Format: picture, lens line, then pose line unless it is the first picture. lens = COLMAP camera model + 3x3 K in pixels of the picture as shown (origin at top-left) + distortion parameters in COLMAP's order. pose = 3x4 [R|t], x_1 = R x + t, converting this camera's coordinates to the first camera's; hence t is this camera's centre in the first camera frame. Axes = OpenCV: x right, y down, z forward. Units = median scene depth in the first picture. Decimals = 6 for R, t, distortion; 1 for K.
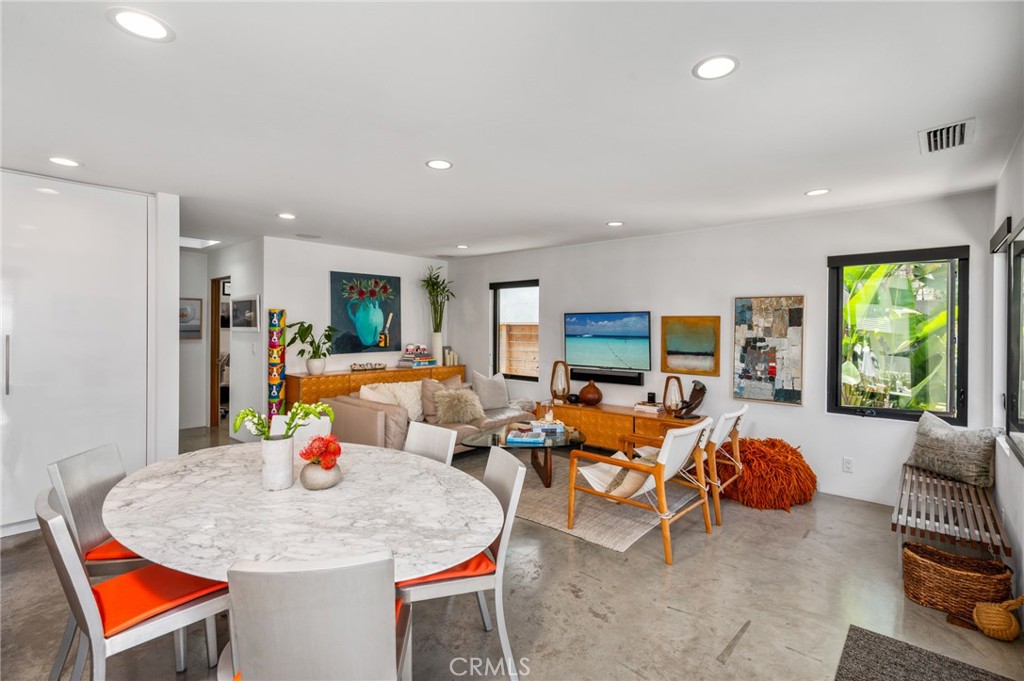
lens RADIAL K [[476.8, 0, 519.1], [0, 476.8, 335.3], [0, 0, 1]] dist [0.001850, 0.004210]
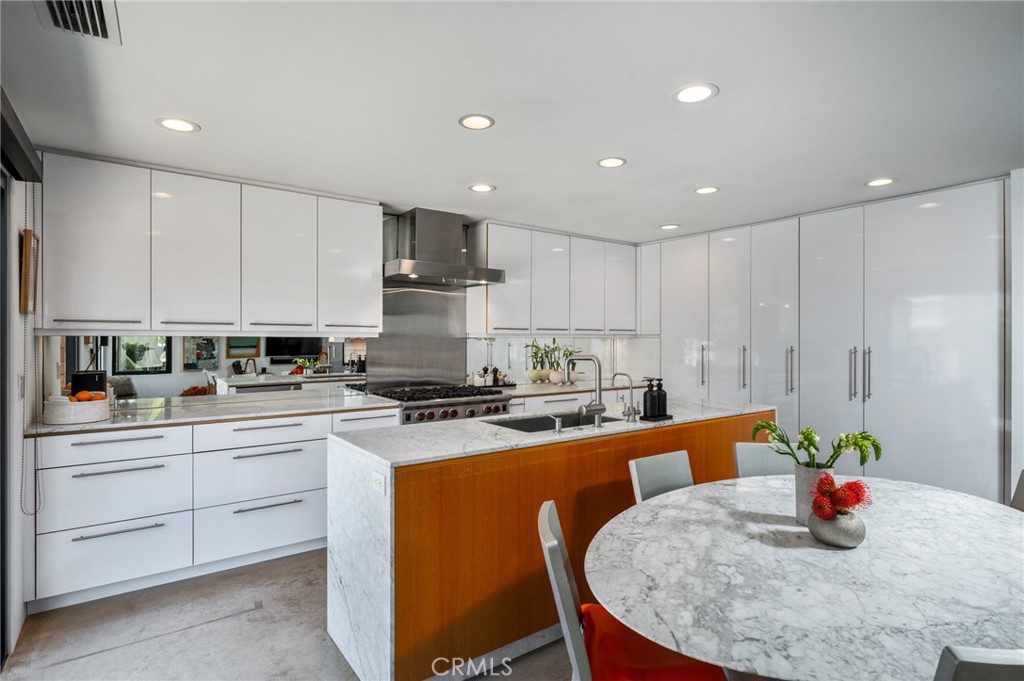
lens RADIAL K [[515.2, 0, 501.5], [0, 515.2, 335.2], [0, 0, 1]] dist [0.005162, 0.000390]
pose [[-0.228183, -0.016236, -0.973483, 0.200363], [-0.014854, 0.999803, -0.013193, 0.001824], [0.973505, 0.011450, -0.228379, 0.257712]]
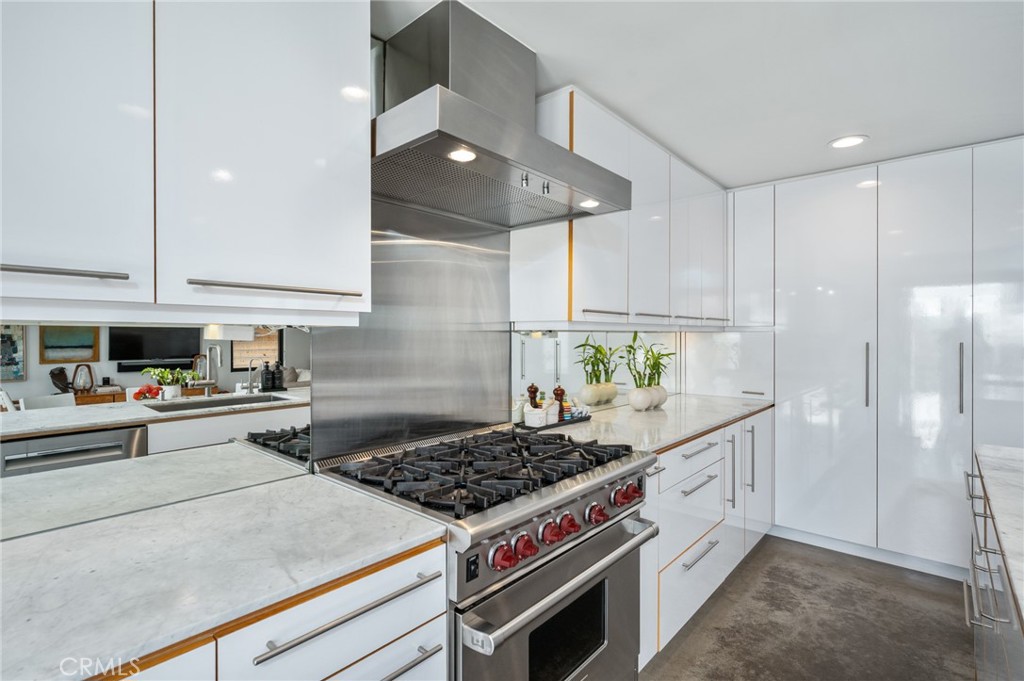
lens RADIAL K [[486.7, 0, 501.6], [0, 486.7, 340.0], [0, 0, 1]] dist [-0.003032, 0.000558]
pose [[-0.014981, 0.000816, -0.999887, -0.262942], [-0.011659, 0.999932, 0.000991, 0.003591], [0.999820, 0.011673, -0.014970, -0.024390]]
